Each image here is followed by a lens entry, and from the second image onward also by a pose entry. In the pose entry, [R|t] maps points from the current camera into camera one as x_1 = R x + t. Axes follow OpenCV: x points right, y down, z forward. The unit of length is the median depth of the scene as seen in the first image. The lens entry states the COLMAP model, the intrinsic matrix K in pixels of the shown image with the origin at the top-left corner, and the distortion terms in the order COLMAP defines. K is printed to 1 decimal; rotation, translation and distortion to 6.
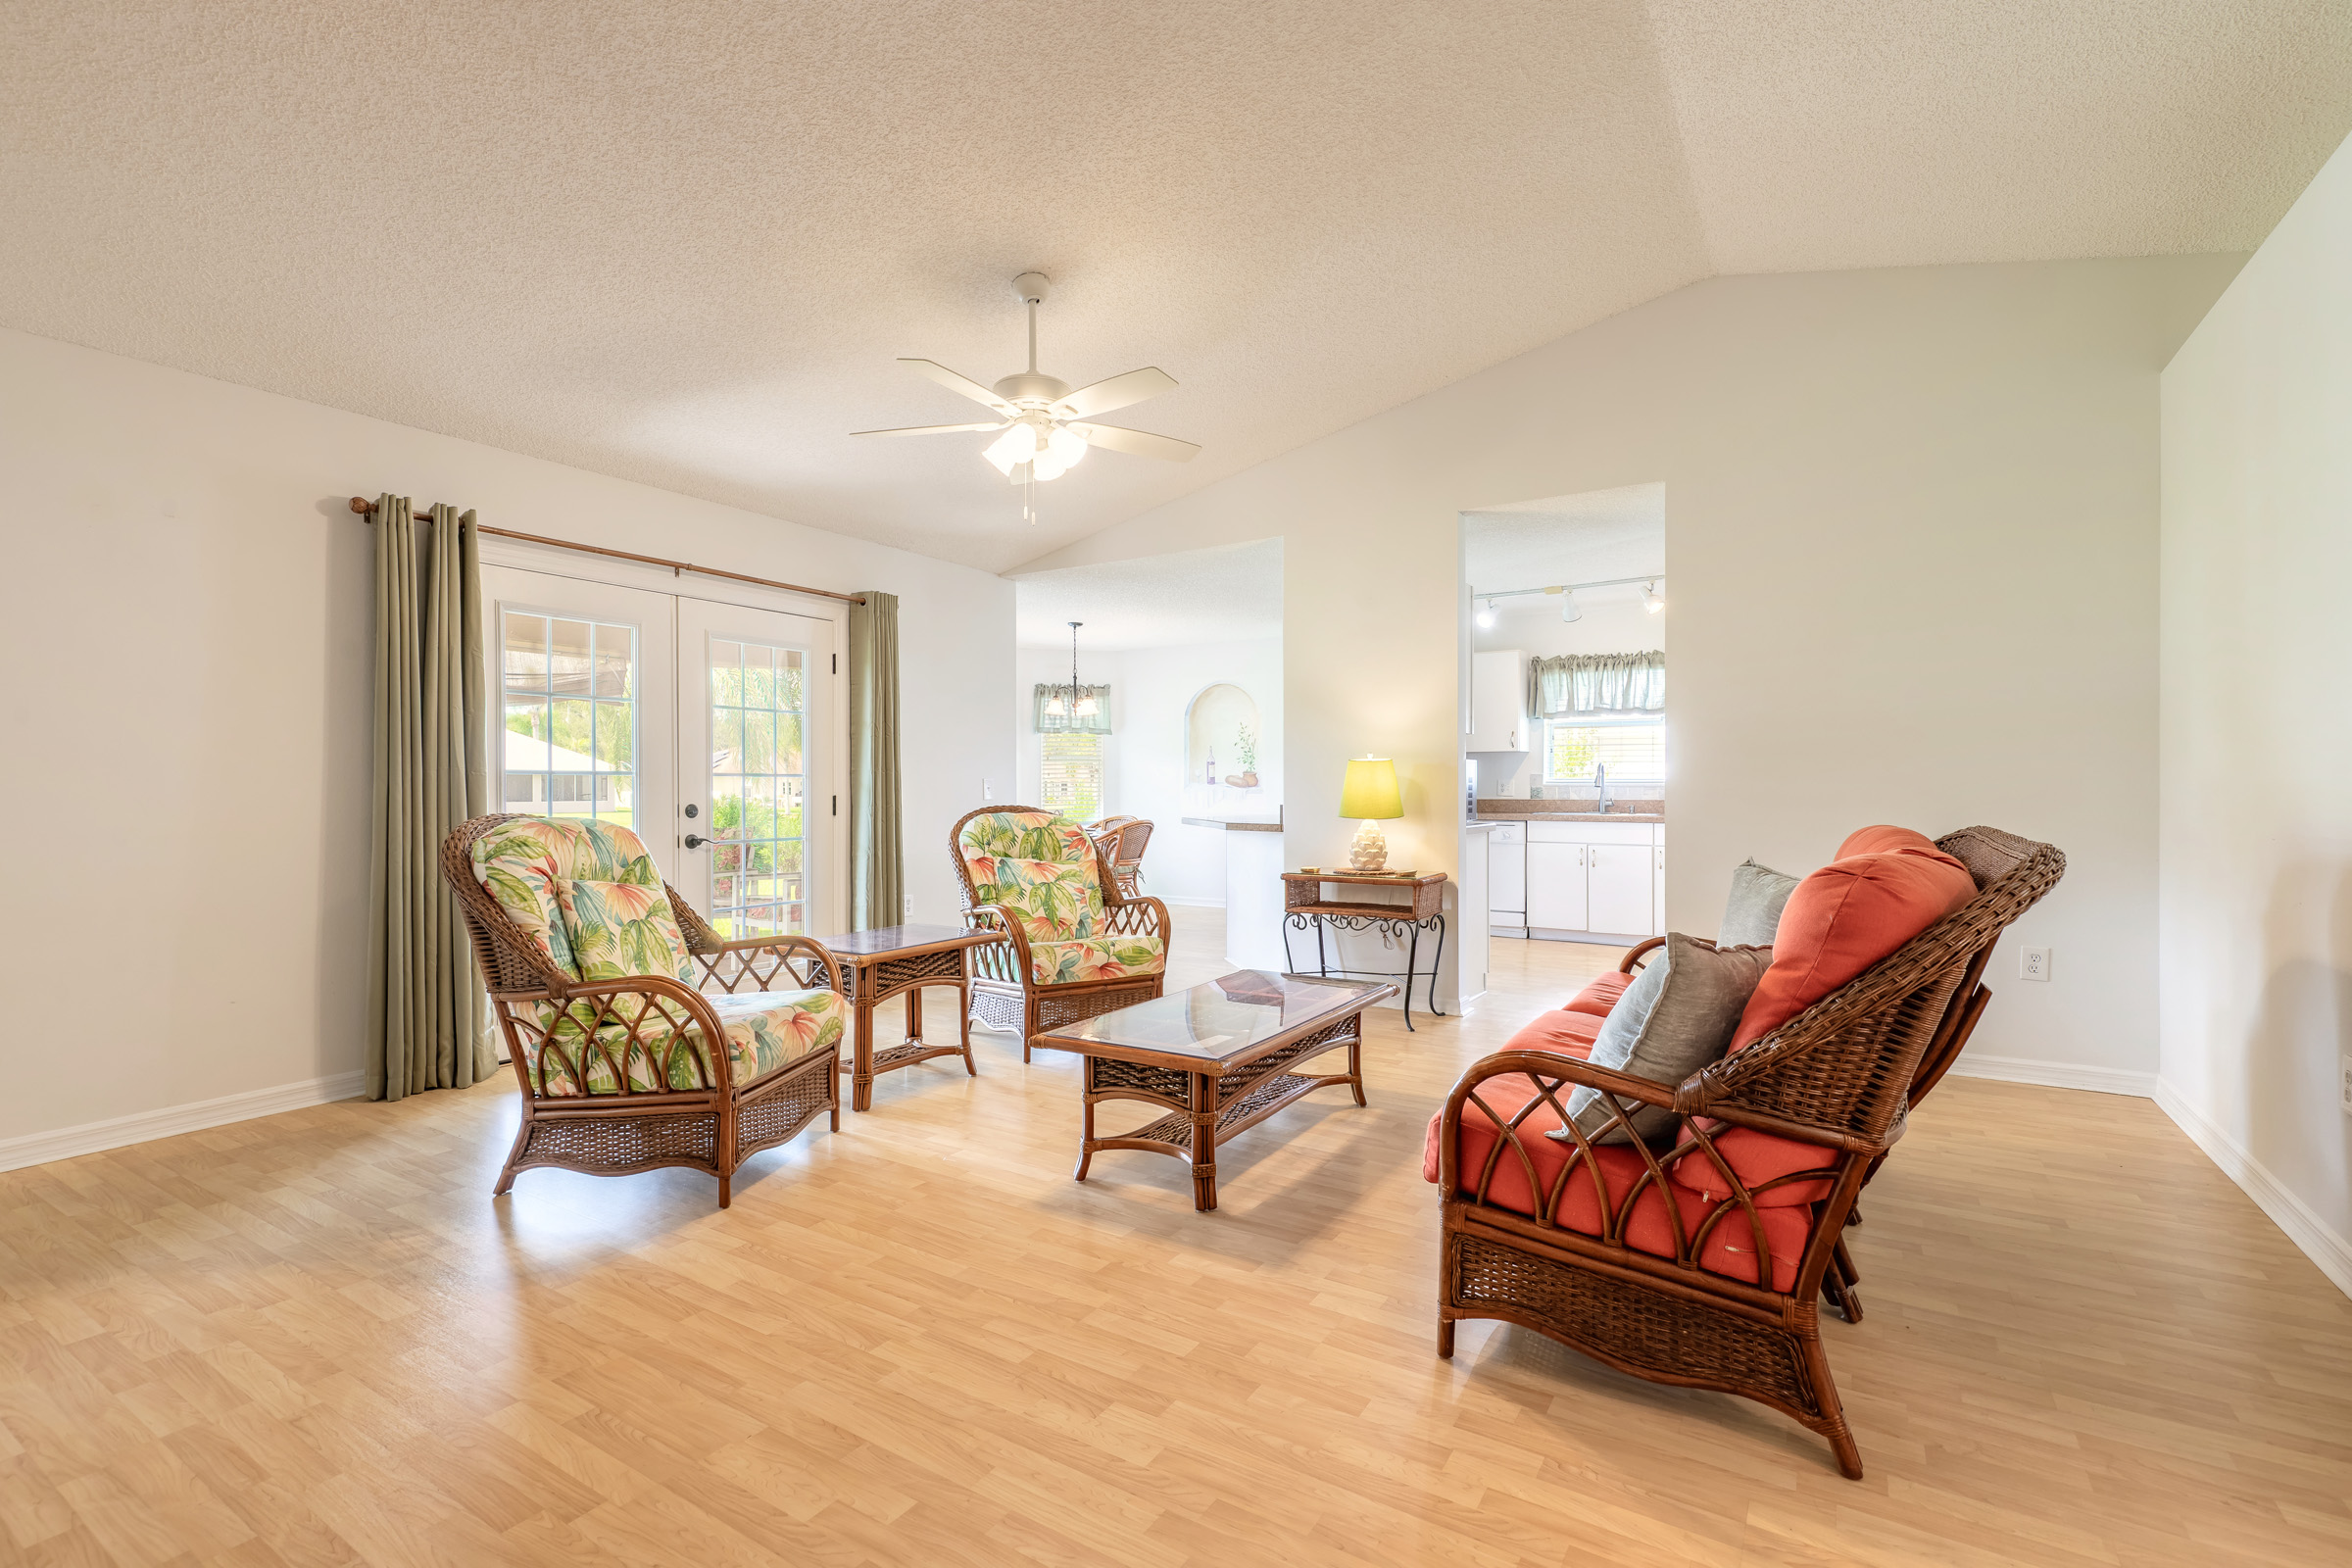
lens RADIAL K [[1062.1, 0, 1181.0], [0, 1062.1, 784.9], [0, 0, 1]] dist [0.006362, -0.001383]
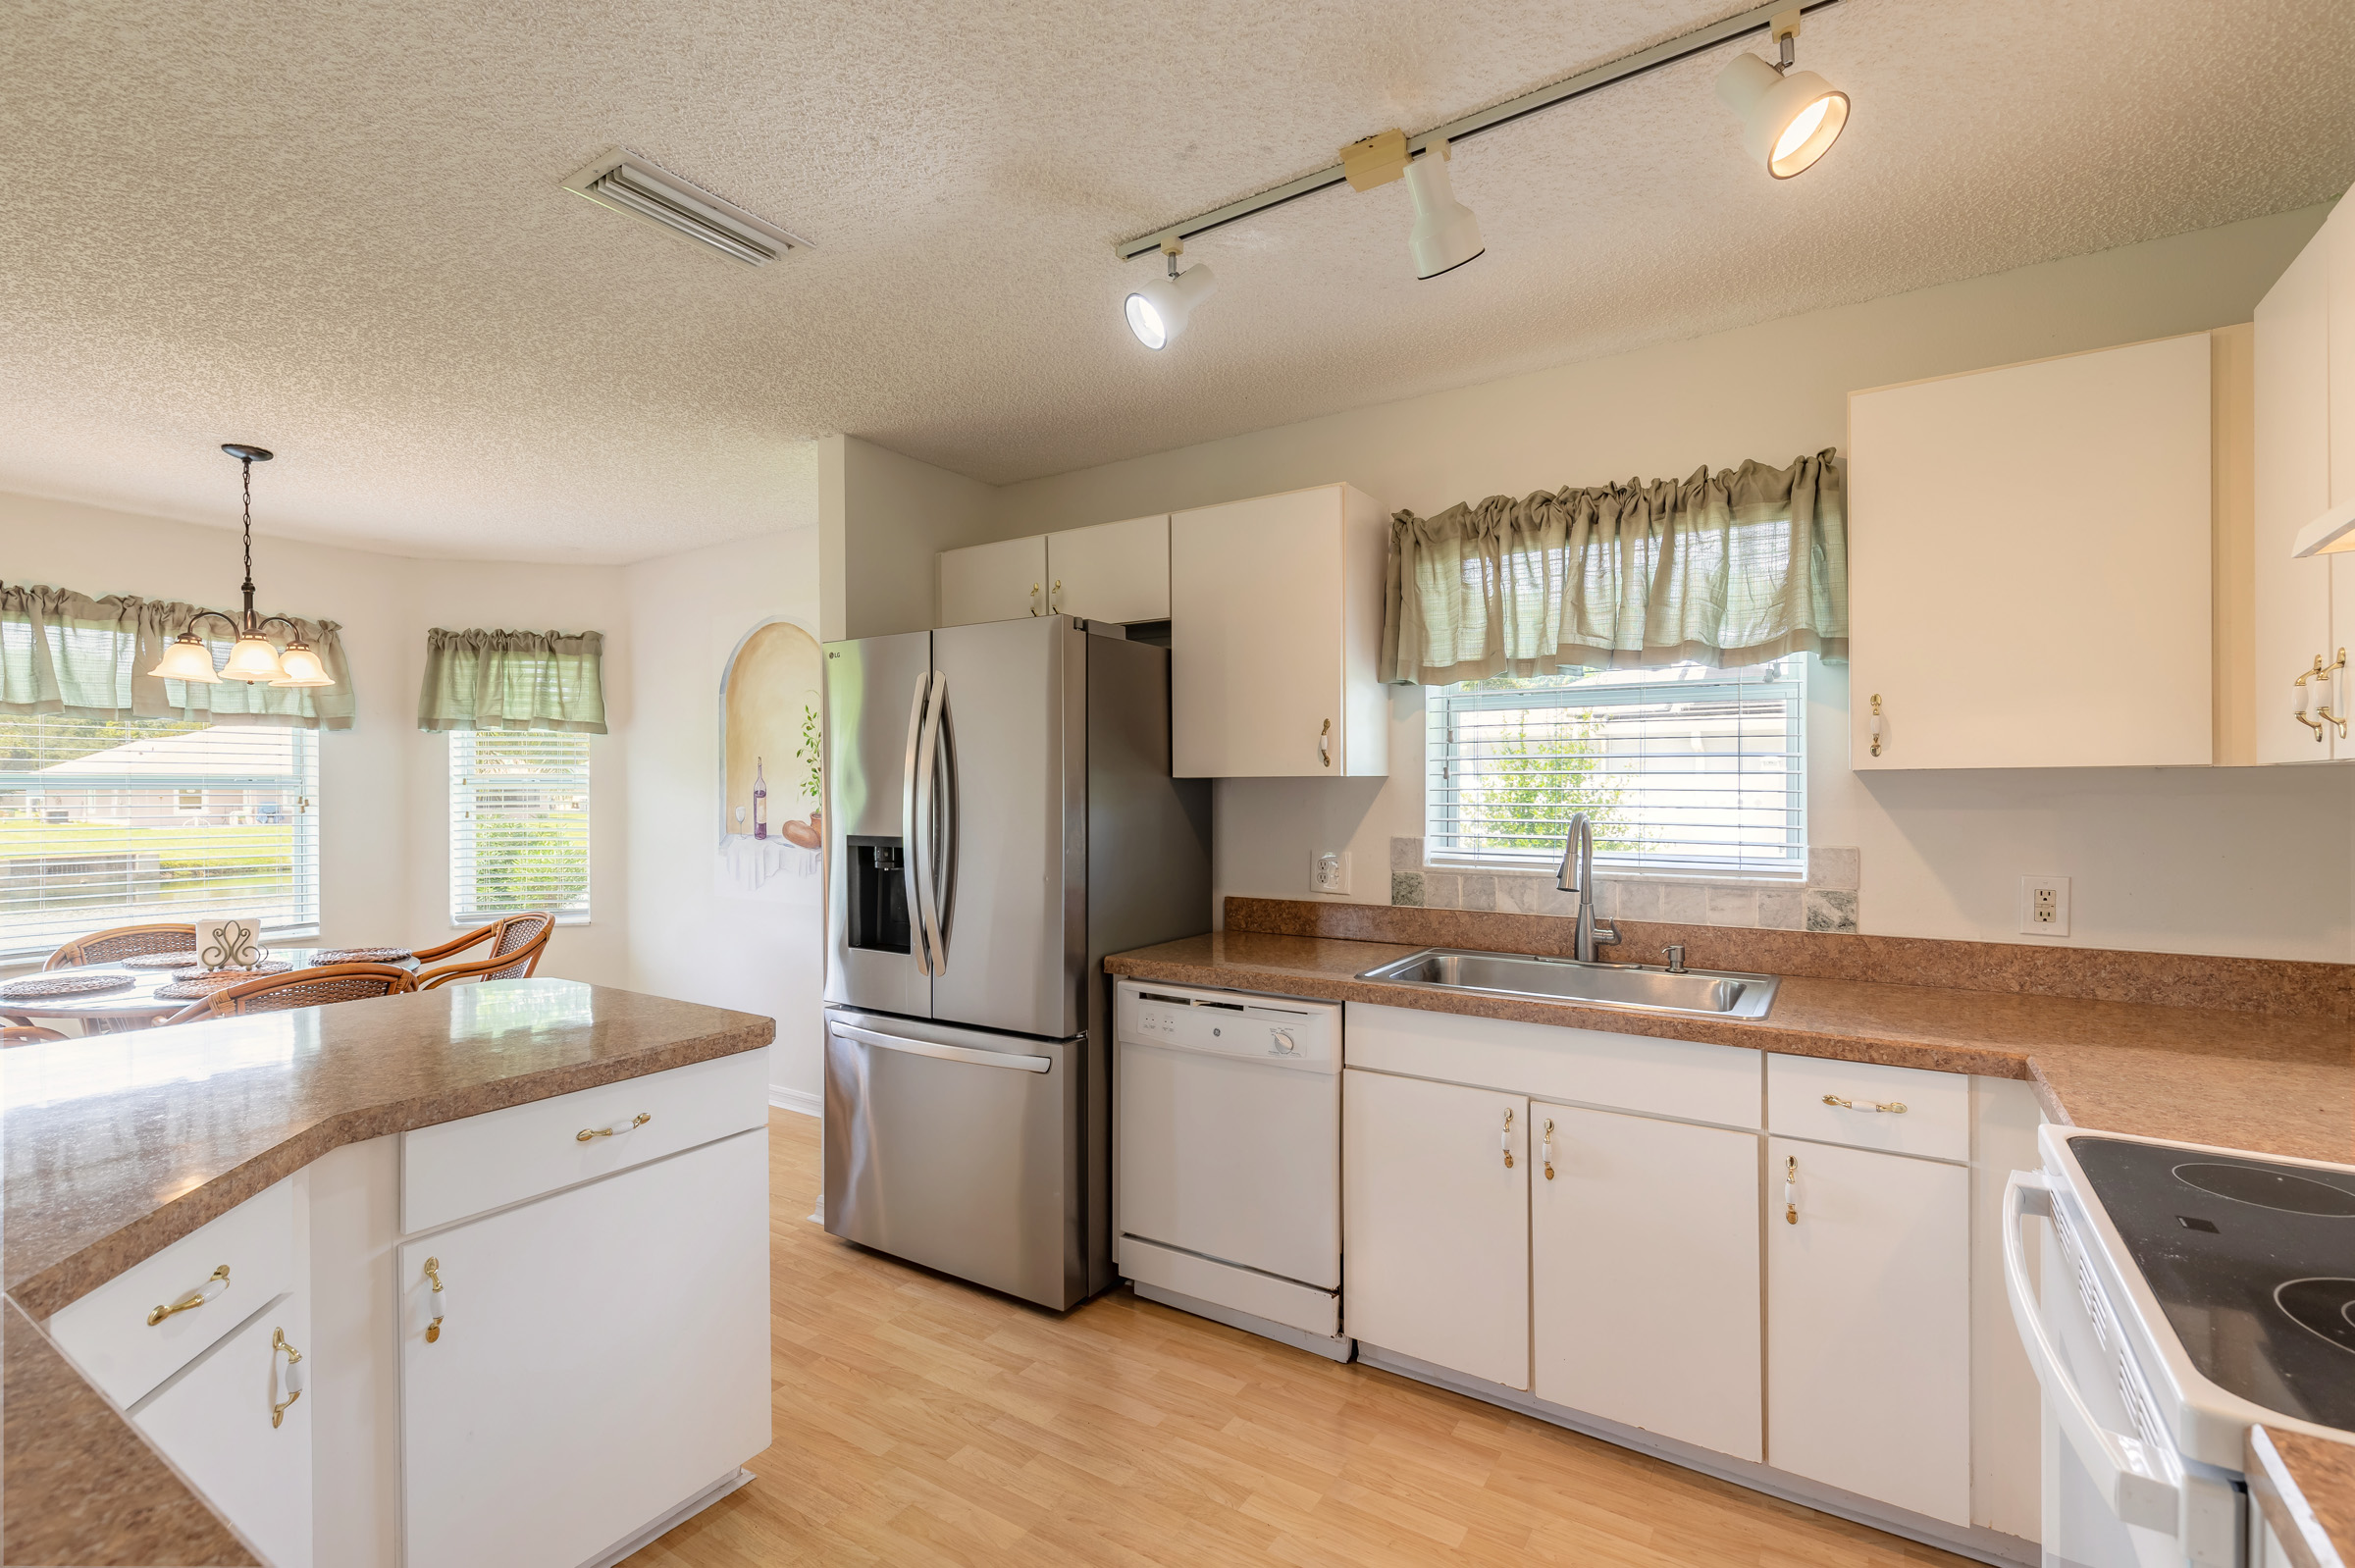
lens RADIAL K [[1063.5, 0, 1178.2], [0, 1063.5, 782.6], [0, 0, 1]] dist [0.006362, -0.001383]
pose [[0.999815, -0.003488, -0.018894, 0.446694], [0.003459, 0.999993, -0.001546, -0.048628], [0.018899, 0.001480, 0.999820, 1.077979]]
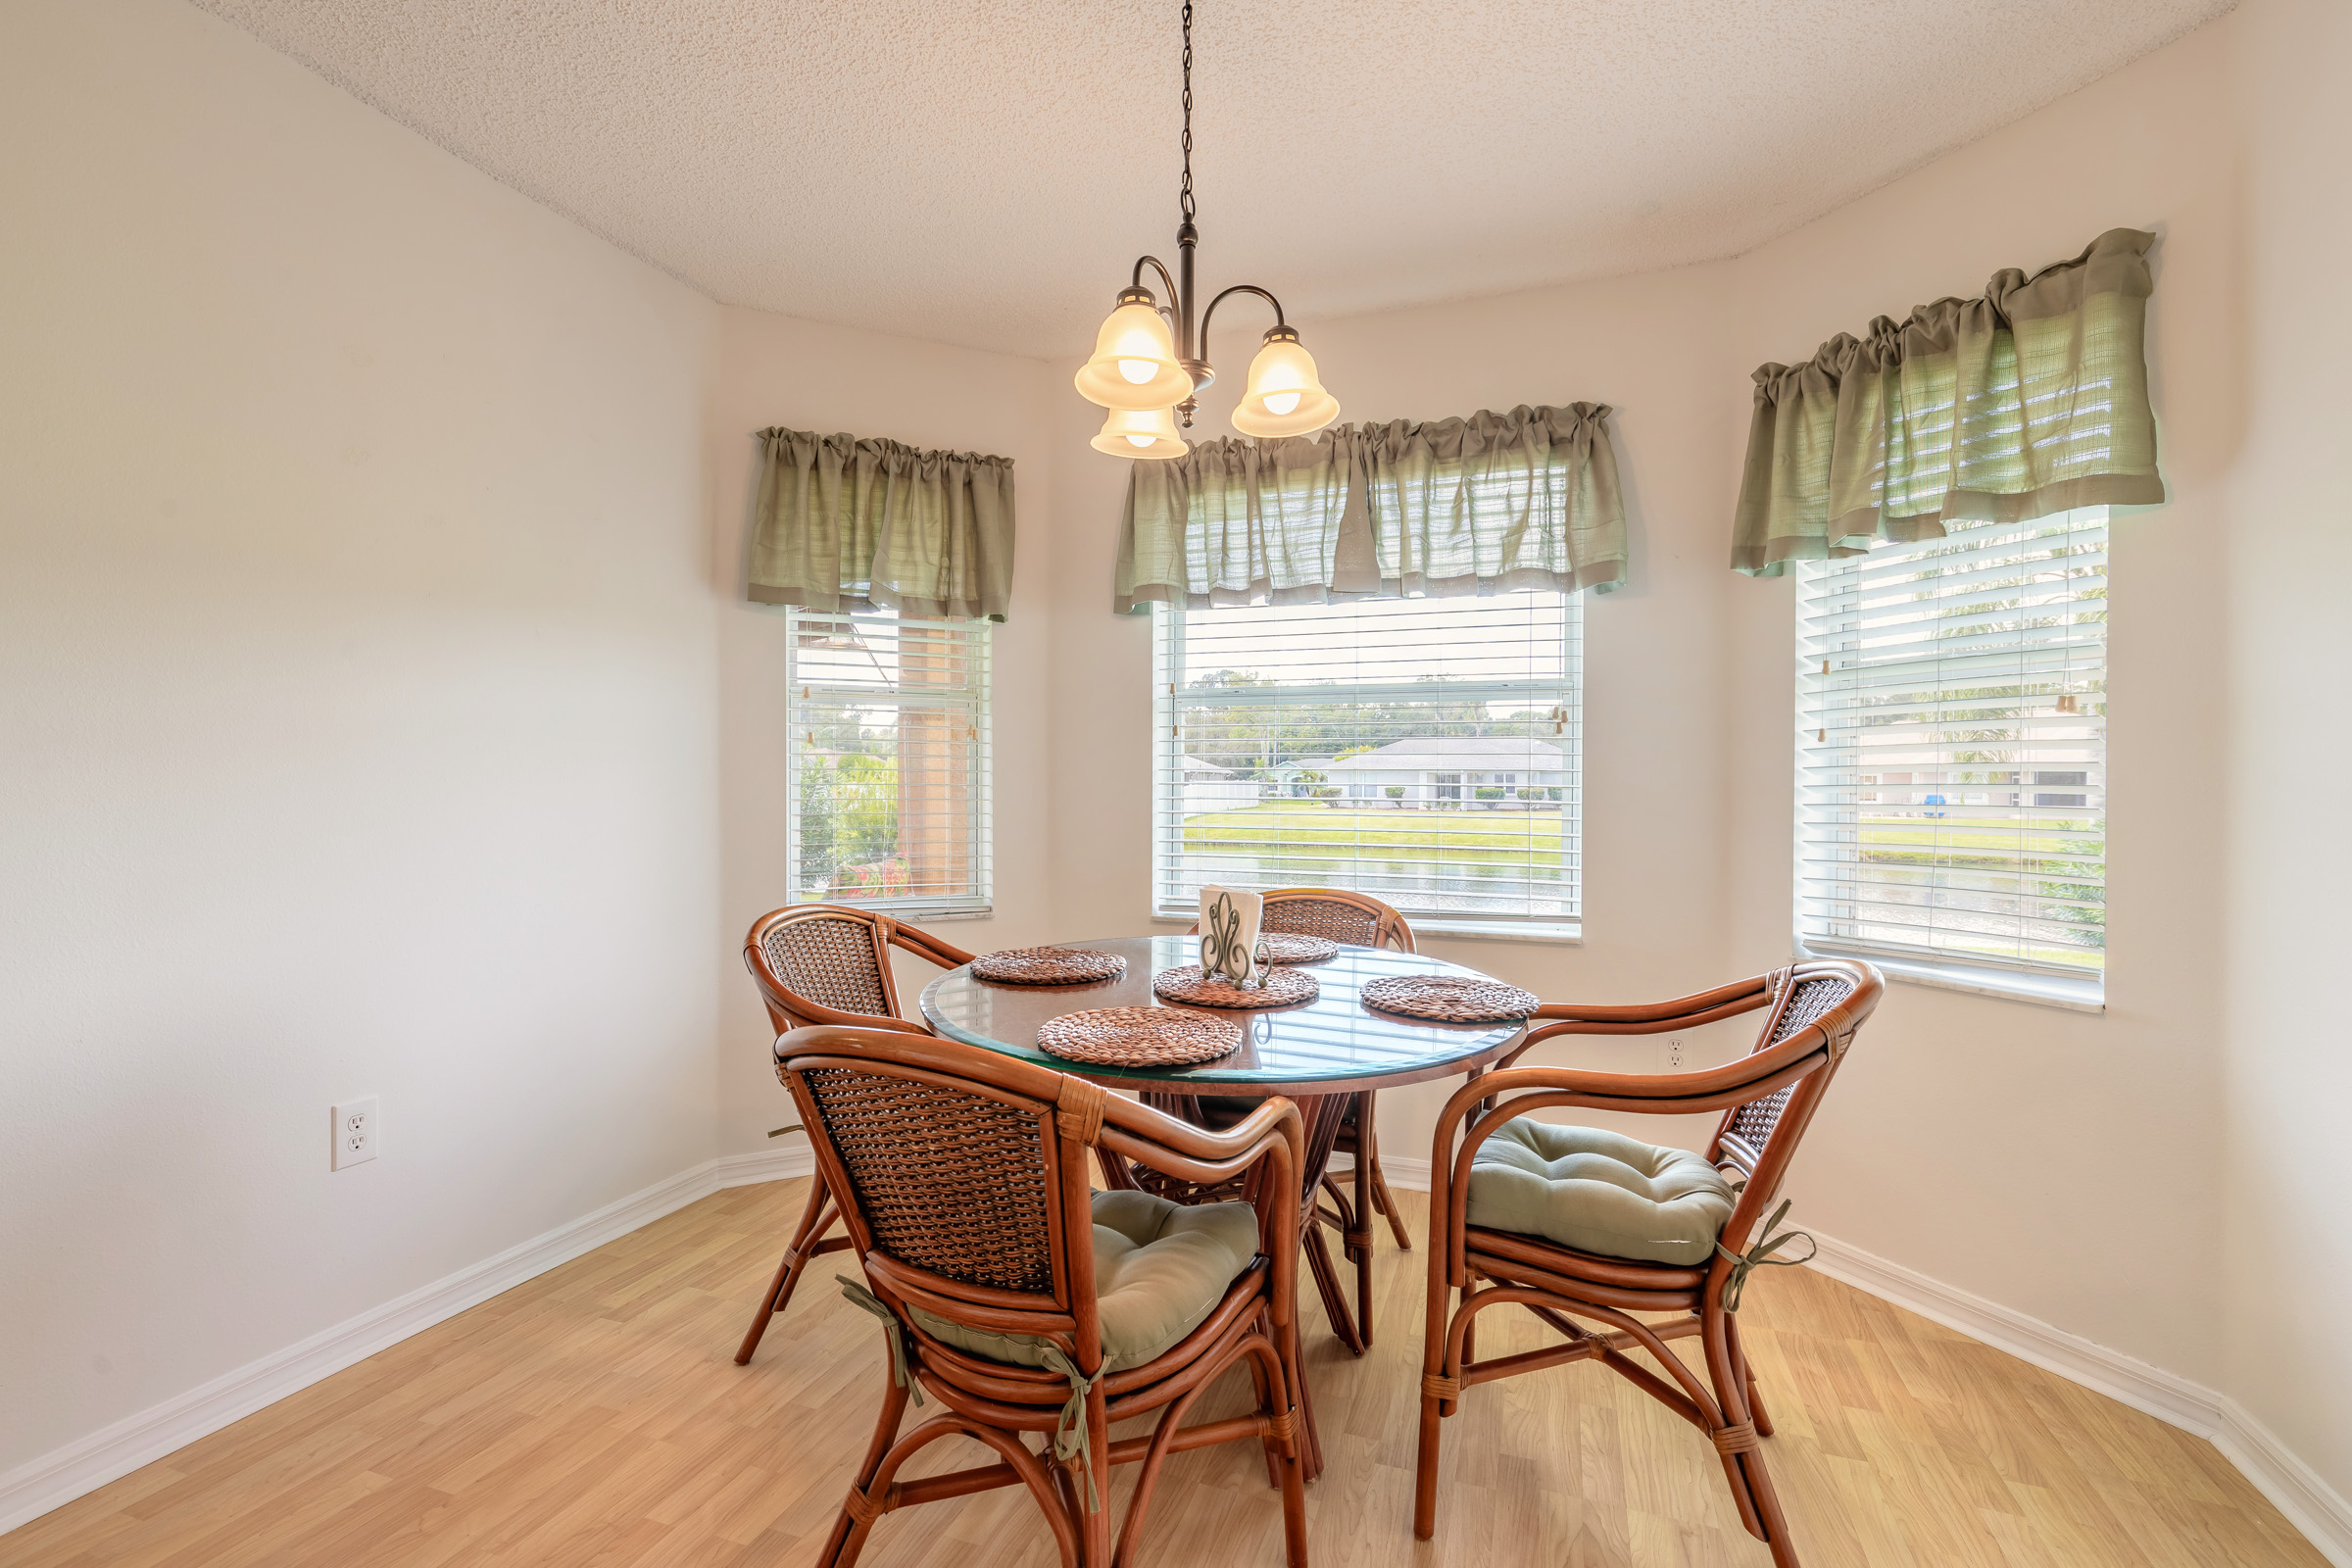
lens RADIAL K [[1062.1, 0, 1155.1], [0, 1062.1, 792.7], [0, 0, 1]] dist [0.006362, -0.001383]
pose [[0.196318, 0.008363, -0.980505, 0.170329], [-0.001123, 0.999965, 0.008304, 0.001553], [0.980540, -0.000529, 0.196321, 1.687311]]
